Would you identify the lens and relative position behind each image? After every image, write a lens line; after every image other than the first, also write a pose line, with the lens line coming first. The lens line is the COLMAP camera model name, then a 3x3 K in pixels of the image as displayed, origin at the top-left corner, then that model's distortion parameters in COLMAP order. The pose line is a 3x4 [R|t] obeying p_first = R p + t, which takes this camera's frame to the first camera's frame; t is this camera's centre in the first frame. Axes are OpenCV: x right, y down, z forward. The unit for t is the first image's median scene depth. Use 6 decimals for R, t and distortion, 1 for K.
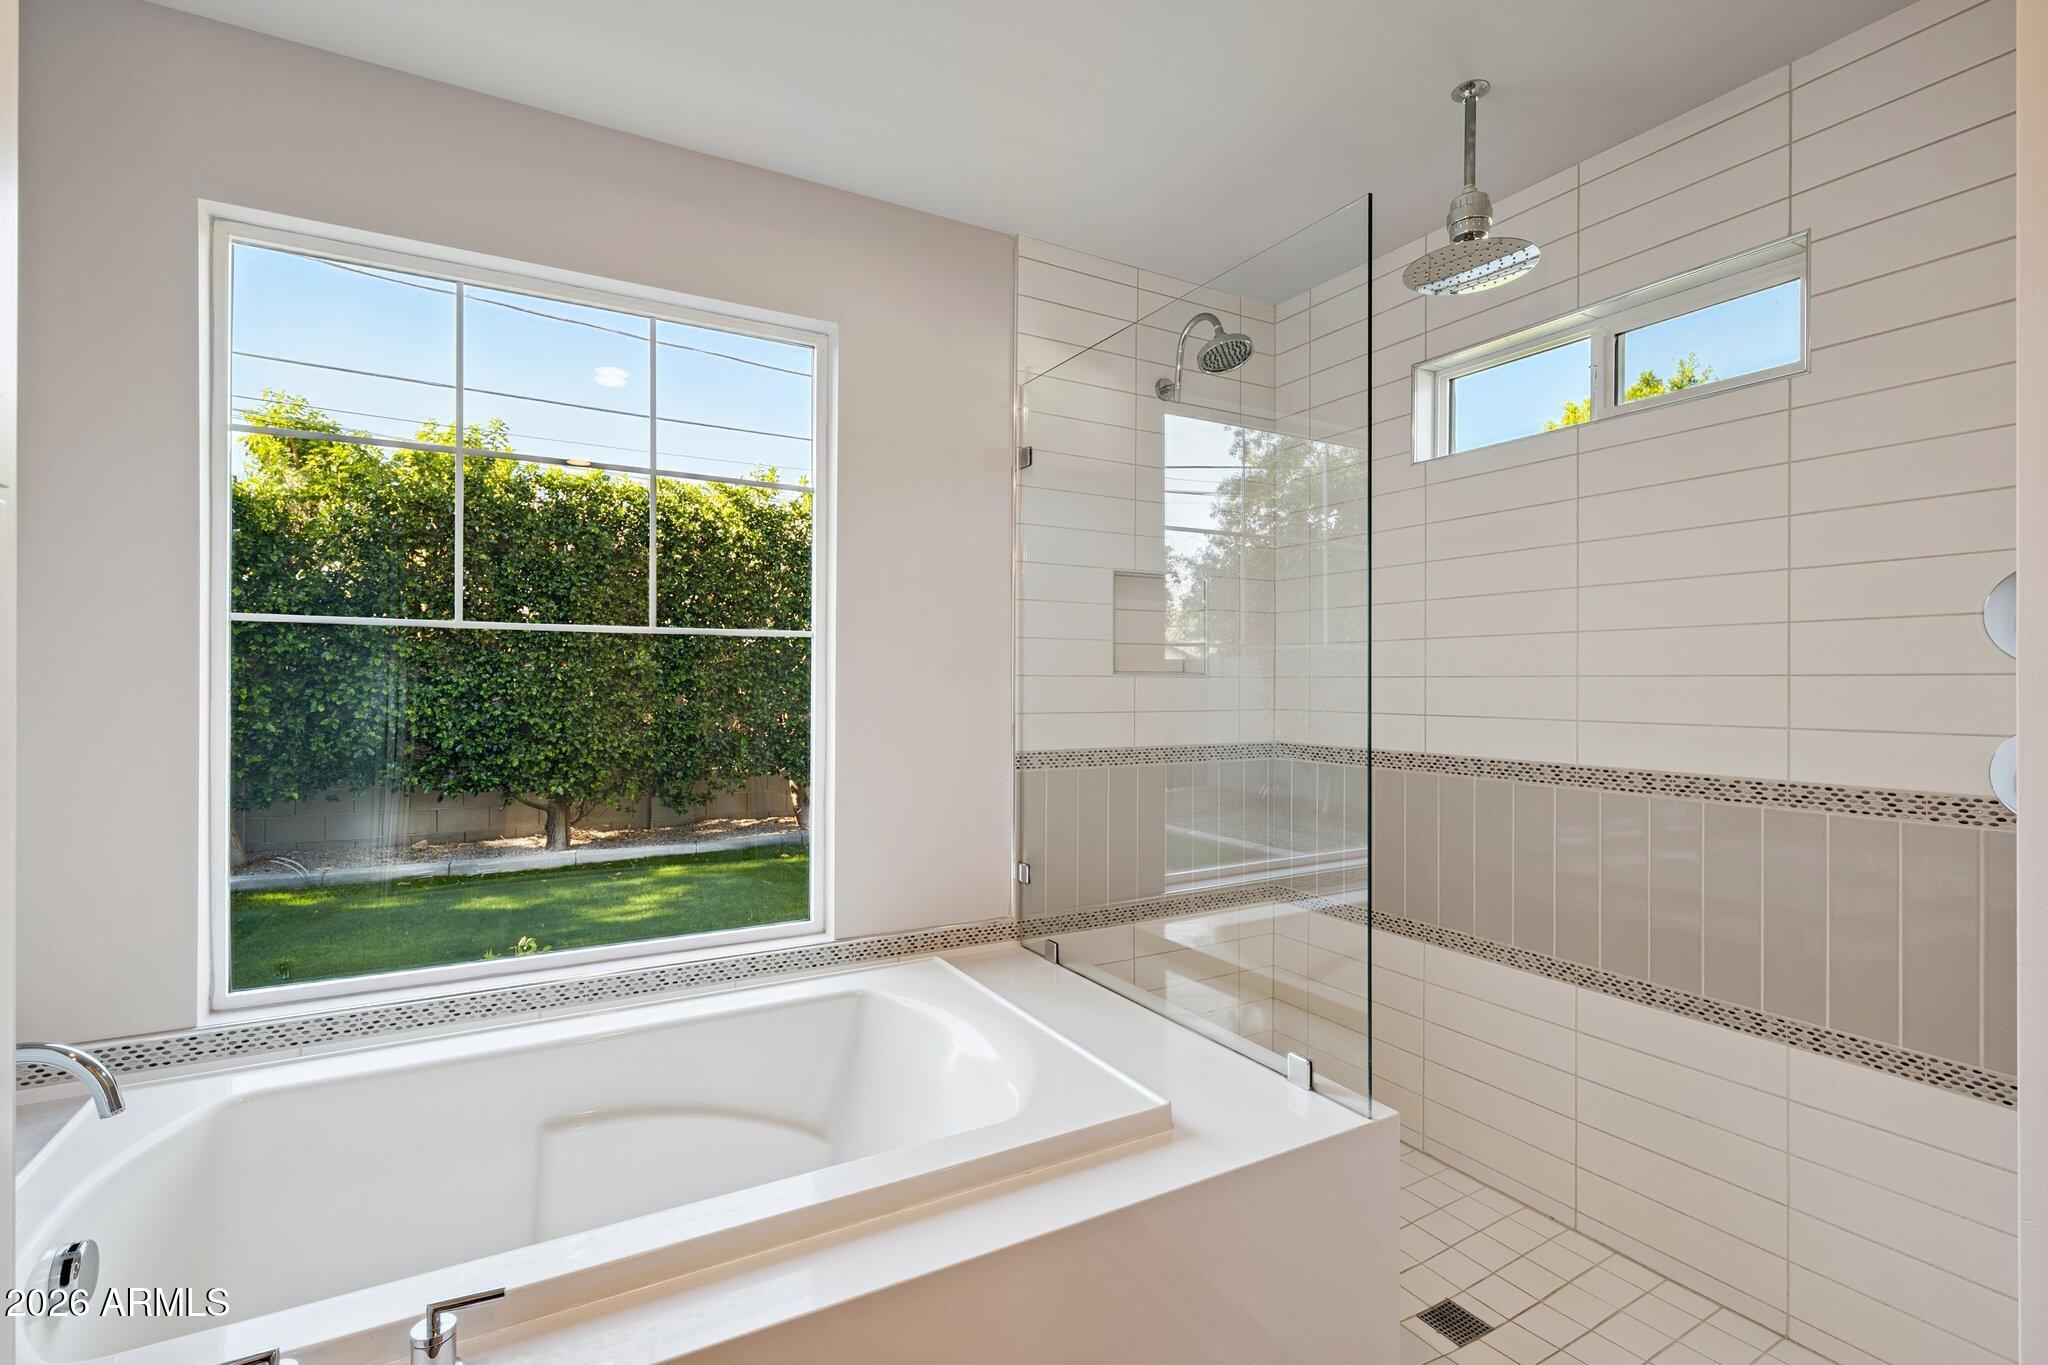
lens RADIAL K [[944.2, 0, 1036.5], [0, 944.2, 683.0], [0, 0, 1]] dist [0.000426, -0.003014]
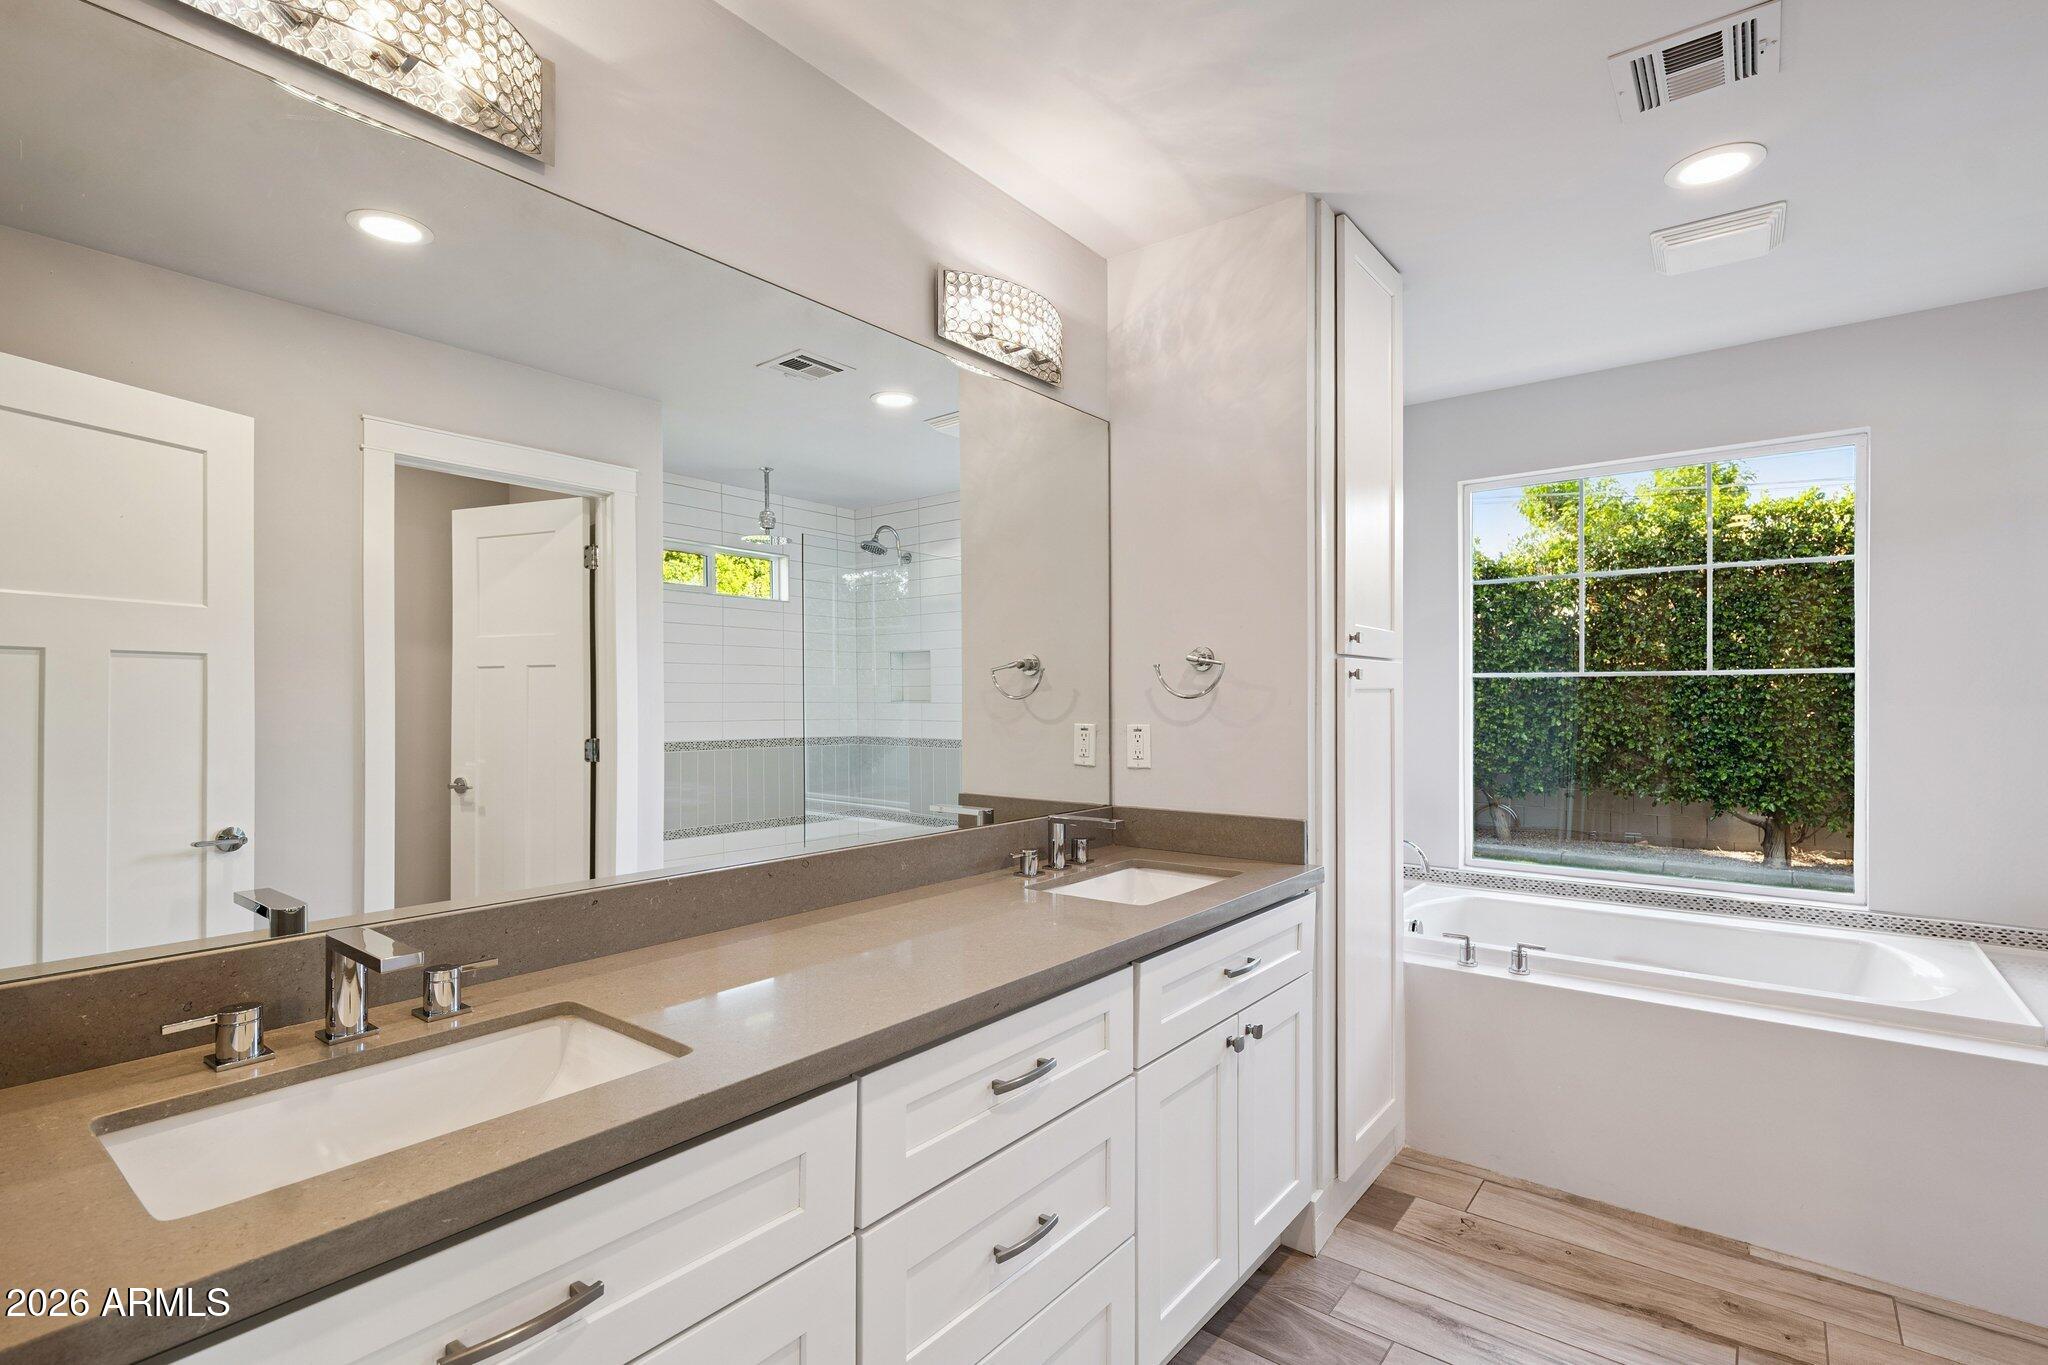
lens RADIAL K [[944.2, 0, 1016.8], [0, 944.2, 700.3], [0, 0, 1]] dist [0.000426, -0.003014]
pose [[0.370110, -0.003155, -0.928983, 0.152522], [0.002320, 0.999994, -0.002472, -0.002801], [0.928985, -0.001240, 0.370115, -0.151427]]
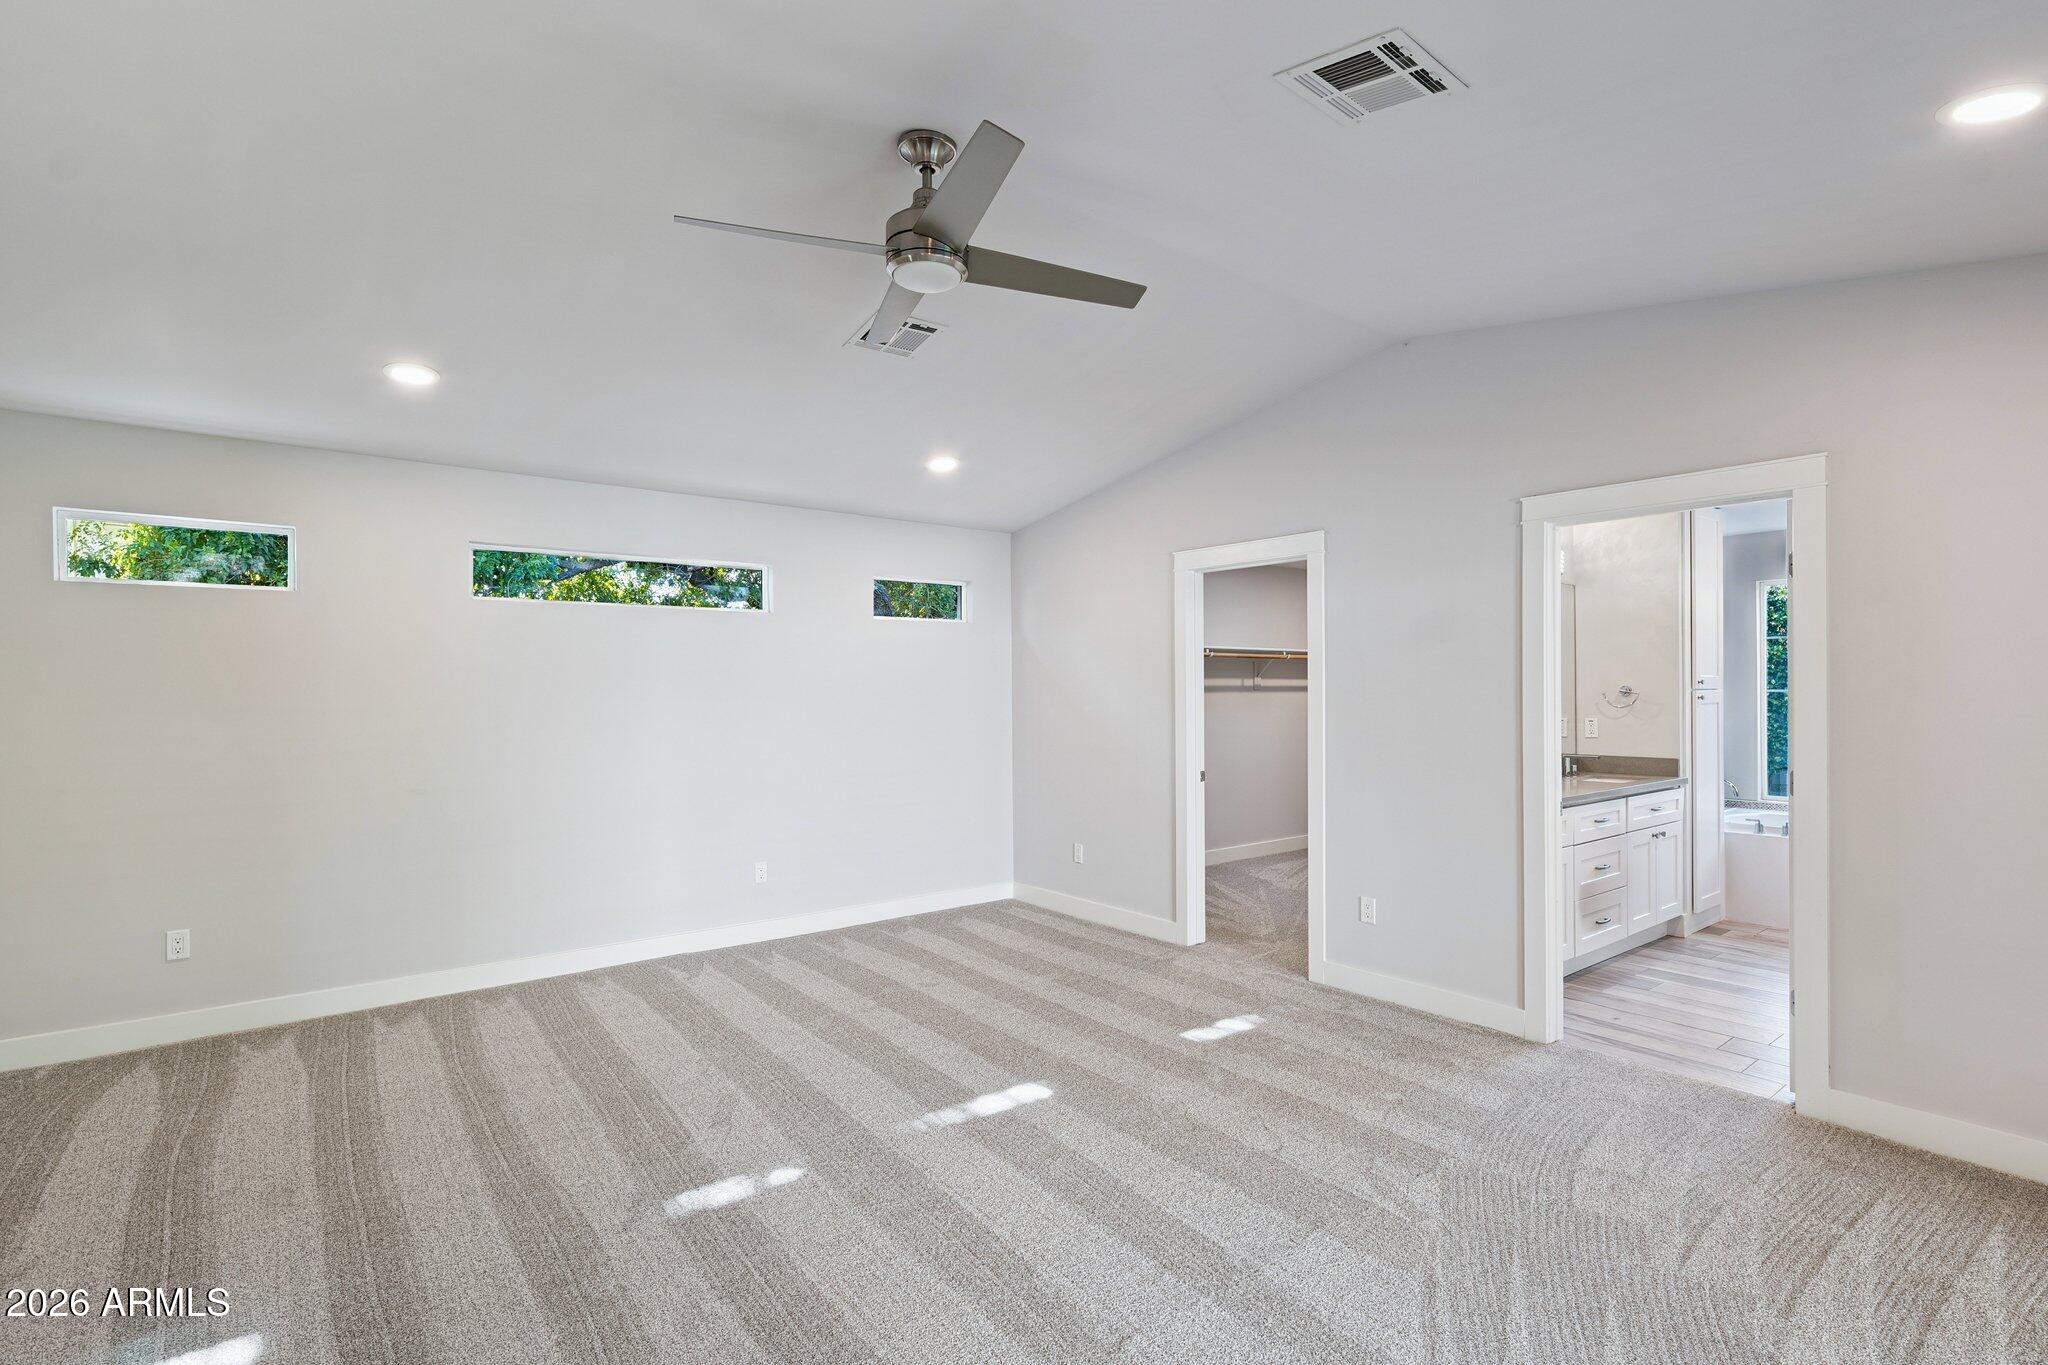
lens RADIAL K [[944.2, 0, 1022.0], [0, 944.2, 690.5], [0, 0, 1]] dist [0.000426, -0.003014]
pose [[0.136993, -0.001786, -0.990570, 0.522208], [0.007718, 0.999970, -0.000735, -0.019439], [0.990542, -0.007545, 0.137002, -0.519401]]
